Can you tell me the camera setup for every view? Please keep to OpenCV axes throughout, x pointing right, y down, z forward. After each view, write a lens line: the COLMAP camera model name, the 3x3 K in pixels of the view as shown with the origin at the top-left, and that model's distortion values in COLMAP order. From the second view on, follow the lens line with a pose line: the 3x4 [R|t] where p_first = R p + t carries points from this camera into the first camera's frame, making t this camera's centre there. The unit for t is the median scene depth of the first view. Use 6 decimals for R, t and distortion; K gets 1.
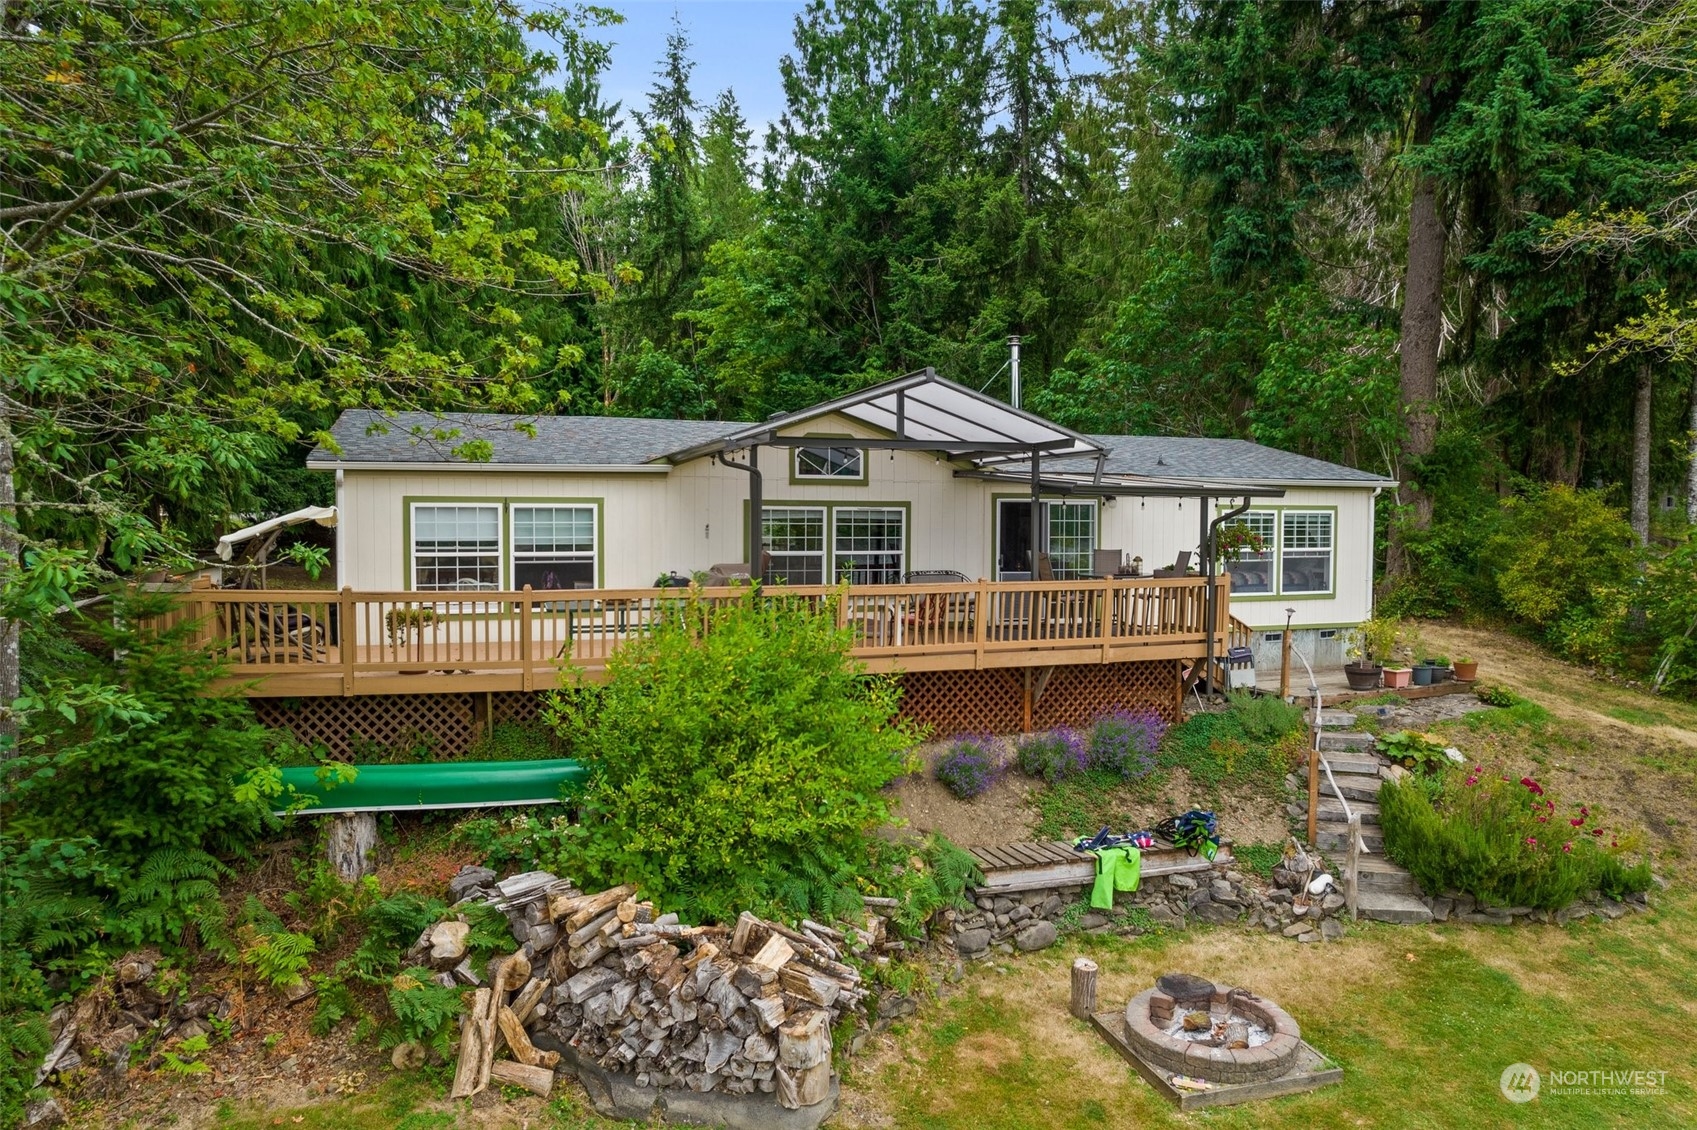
lens RADIAL K [[1109.3, 0, 854.4], [0, 1109.3, 569.4], [0, 0, 1]] dist [-0.037155, 0.004009]
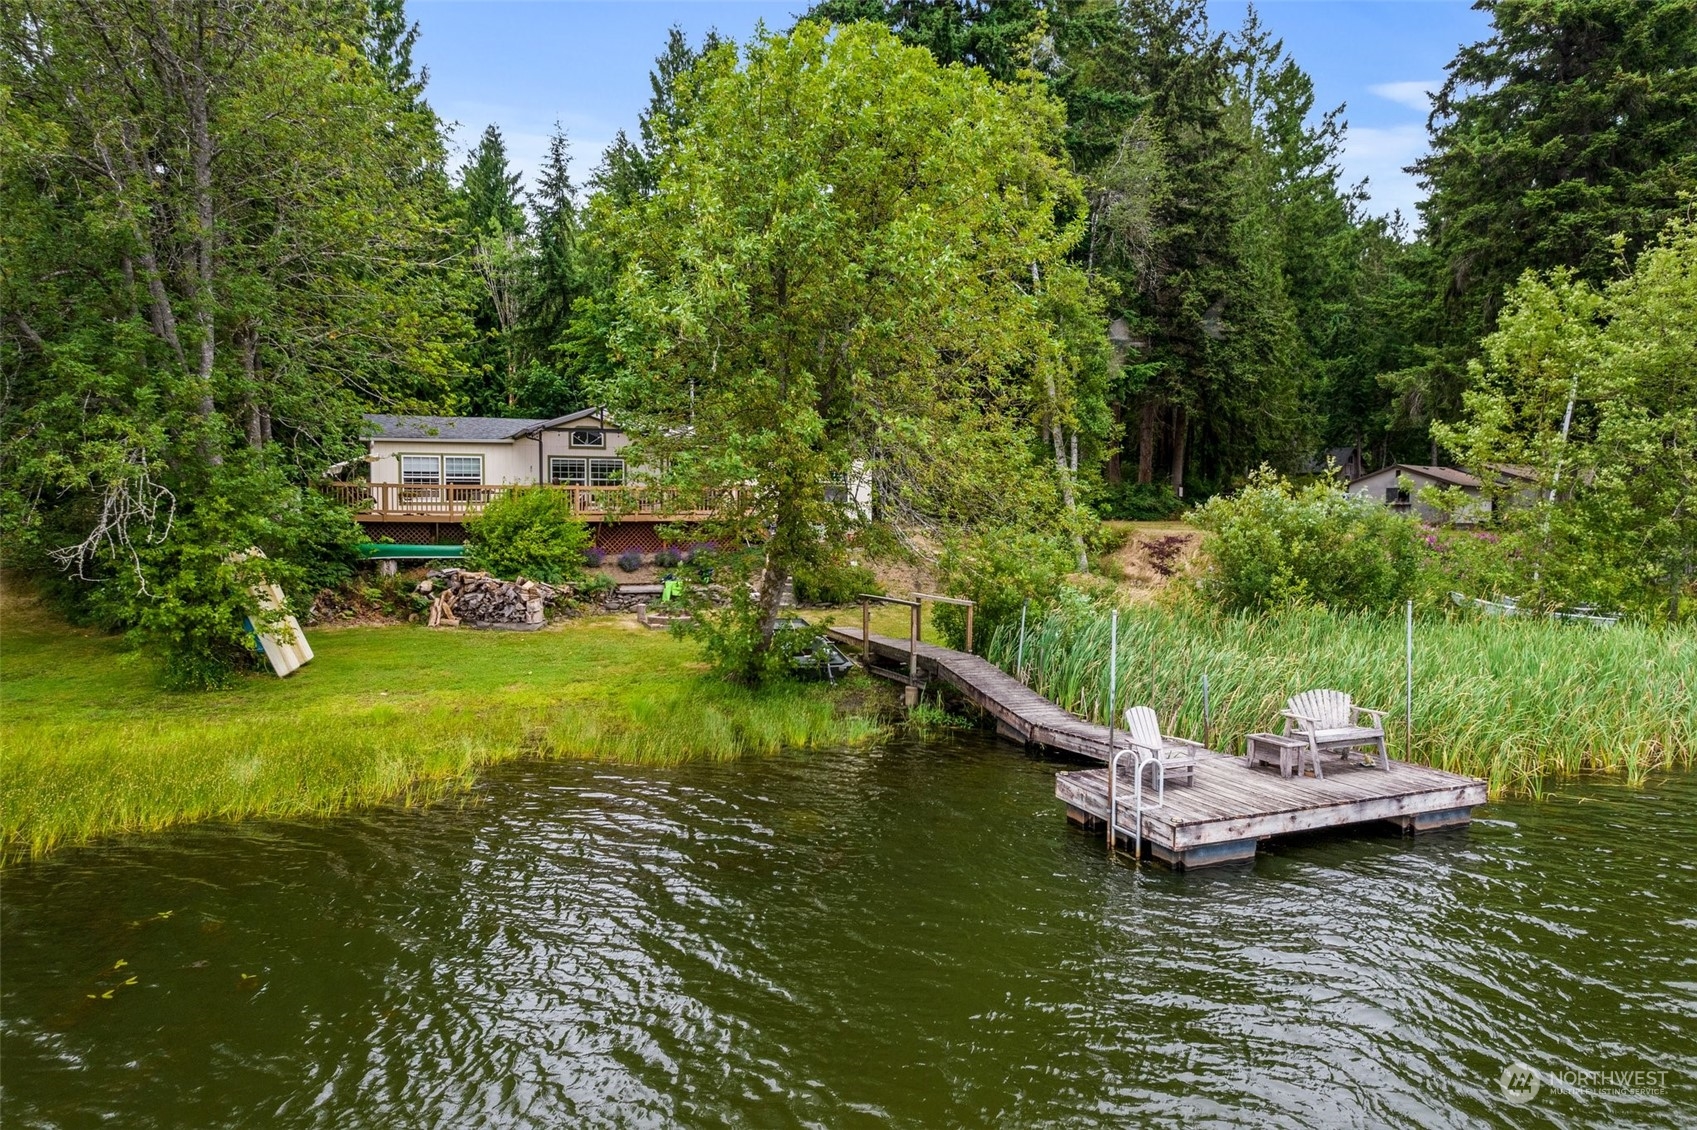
lens RADIAL K [[1109.3, 0, 849.5], [0, 1109.3, 563.8], [0, 0, 1]] dist [-0.037155, 0.004009]
pose [[0.998261, -0.004446, 0.058778, 0.438311], [0.004245, 0.999985, 0.003539, 0.176443], [-0.058792, -0.003283, 0.998265, -1.487297]]
